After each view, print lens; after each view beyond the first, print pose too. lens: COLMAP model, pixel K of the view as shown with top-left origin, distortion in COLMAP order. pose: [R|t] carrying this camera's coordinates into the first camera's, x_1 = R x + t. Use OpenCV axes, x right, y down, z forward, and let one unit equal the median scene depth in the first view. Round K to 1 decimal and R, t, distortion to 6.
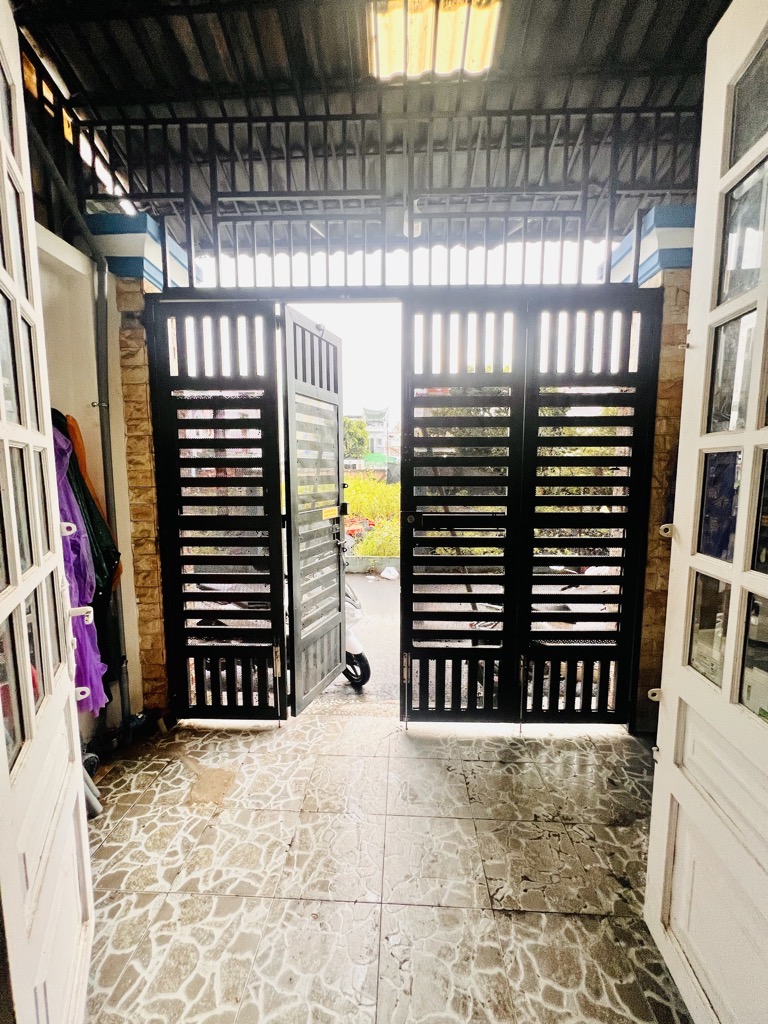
lens RADIAL K [[411.3, 0, 387.7], [0, 411.3, 509.5], [0, 0, 1]] dist [-0.000069, -0.000002]
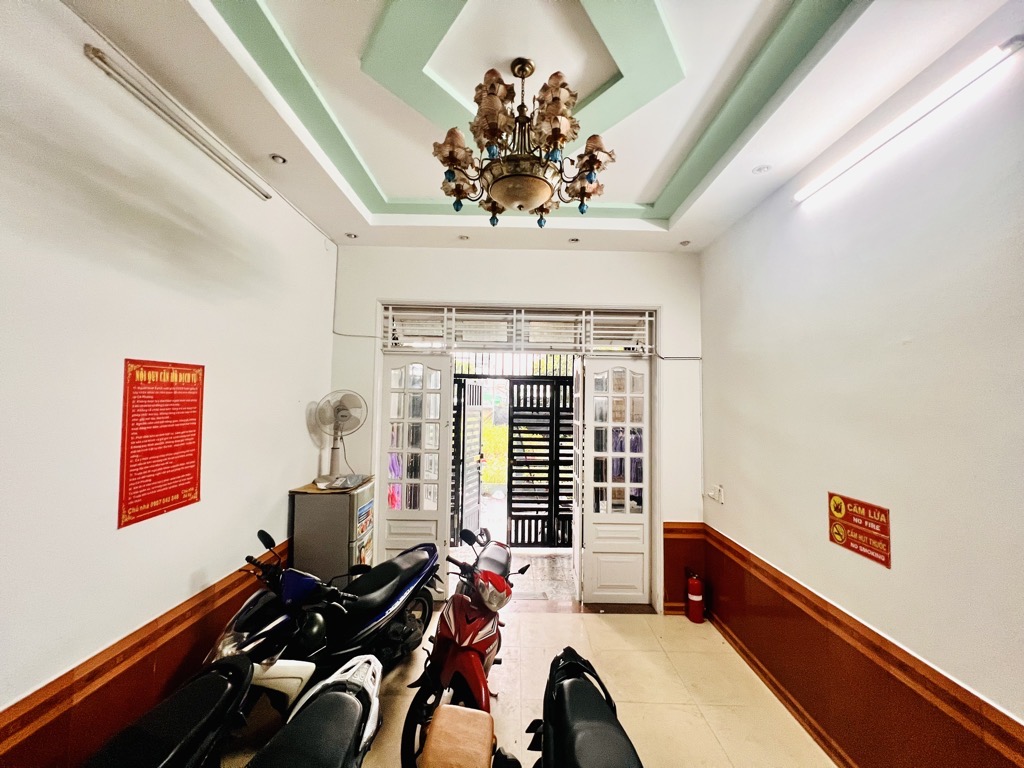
lens RADIAL K [[410.7, 0, 516.2], [0, 410.7, 381.4], [0, 0, 1]] dist [0.000368, 0.000003]
pose [[0.998534, 0.018712, 0.050782, -0.052763], [-0.010766, 0.988253, -0.152444, -0.078114], [-0.053038, 0.151674, 0.987007, -1.538411]]
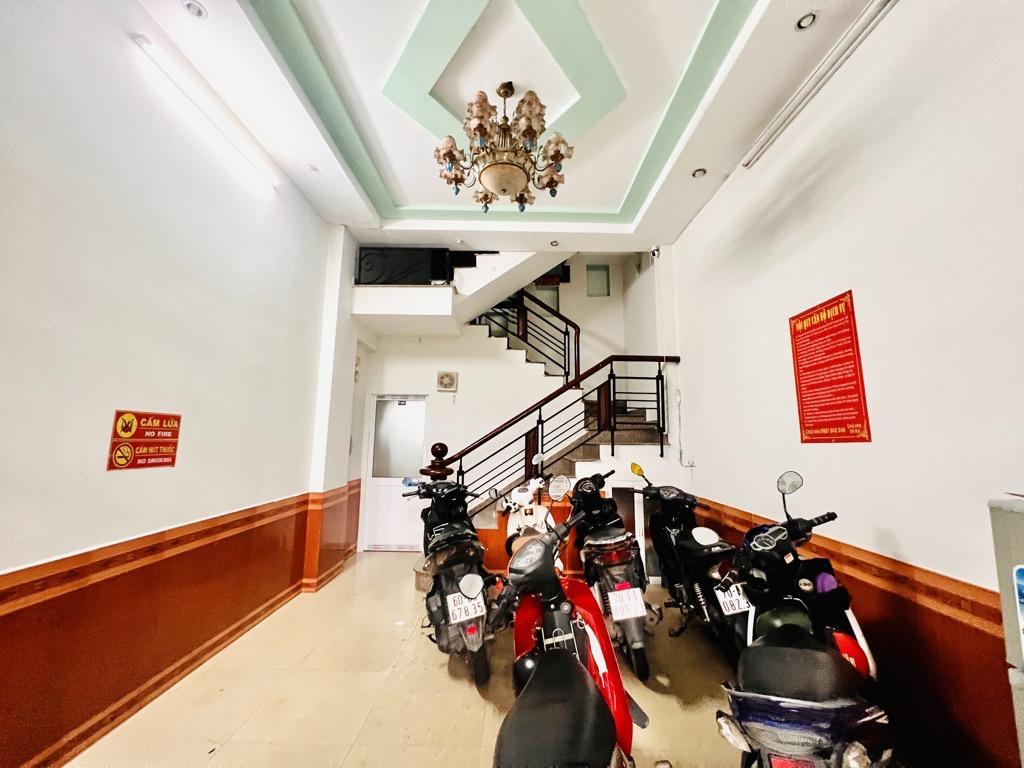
lens RADIAL K [[410.7, 0, 511.7], [0, 410.7, 383.1], [0, 0, 1]] dist [0.000368, 0.000003]
pose [[-0.998595, -0.019630, -0.049212, 0.065643], [-0.017930, 0.999235, -0.034760, 0.035120], [0.049856, -0.033829, -0.998183, 1.686946]]
